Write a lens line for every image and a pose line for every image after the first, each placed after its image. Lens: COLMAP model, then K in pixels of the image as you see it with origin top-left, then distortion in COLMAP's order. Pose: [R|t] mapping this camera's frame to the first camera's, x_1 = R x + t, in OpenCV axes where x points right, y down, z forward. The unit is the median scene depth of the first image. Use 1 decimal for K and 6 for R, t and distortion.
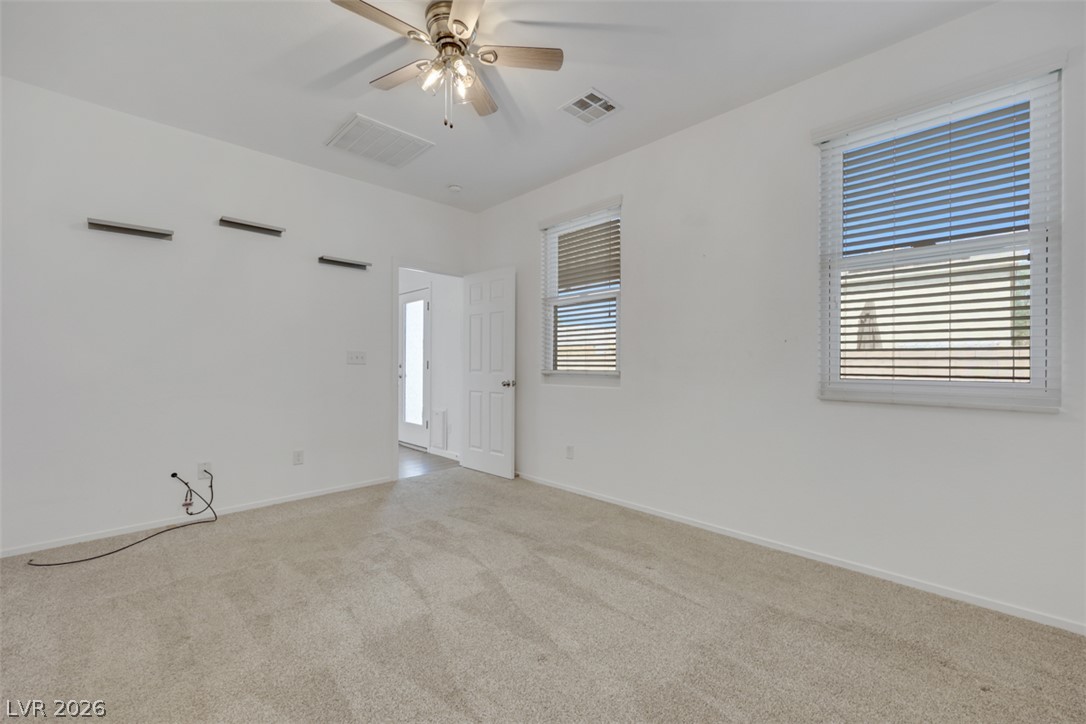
lens RADIAL K [[432.9, 0, 543.0], [0, 432.9, 362.0], [0, 0, 1]] dist [0.000520, 0.000062]
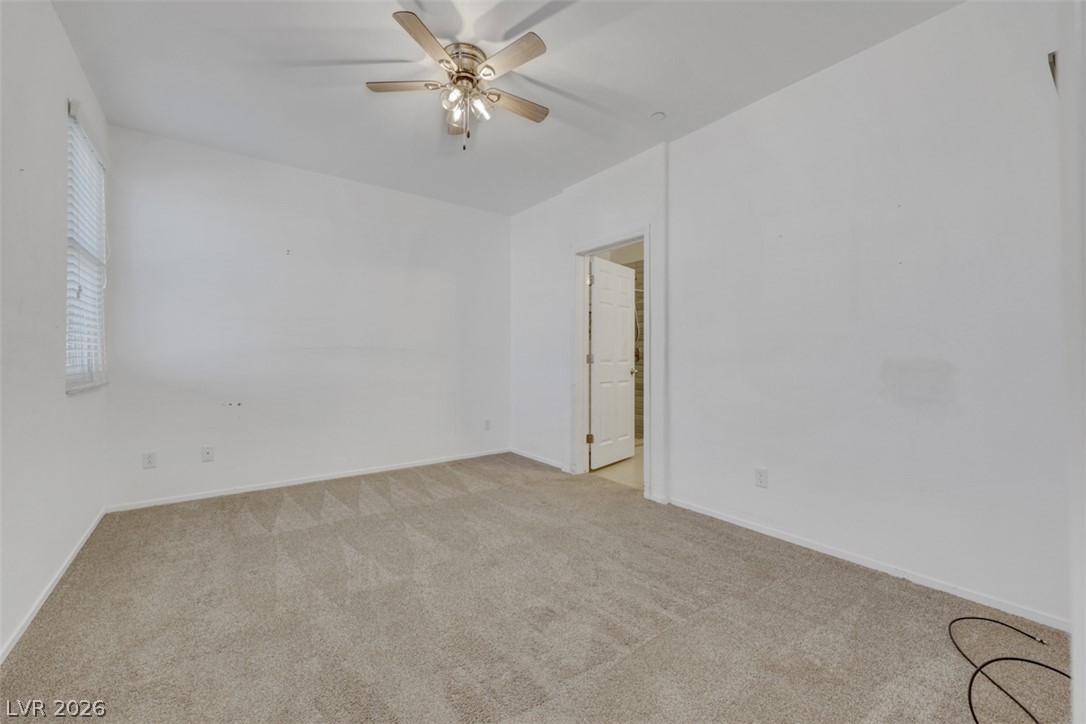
lens RADIAL K [[445.8, 0, 543.0], [0, 445.8, 349.7], [0, 0, 1]] dist [-0.000799, 0.000009]
pose [[-0.991232, 0.005462, 0.132018, -0.420907], [0.004125, 0.999937, -0.010393, -0.007721], [-0.132067, -0.009757, -0.991193, 1.587477]]
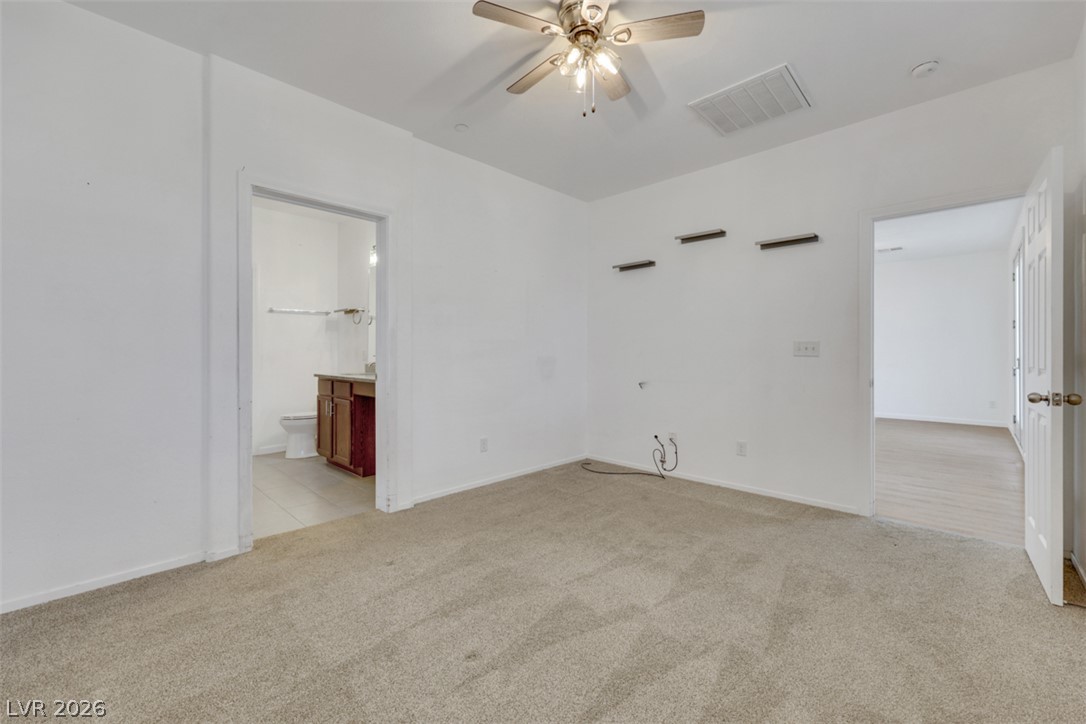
lens RADIAL K [[445.8, 0, 543.0], [0, 445.8, 349.7], [0, 0, 1]] dist [-0.000799, 0.000009]
pose [[0.030674, -0.009645, -0.999483, 0.593264], [0.002312, 0.999951, -0.009578, -0.001346], [0.999527, -0.002017, 0.030695, 0.652087]]
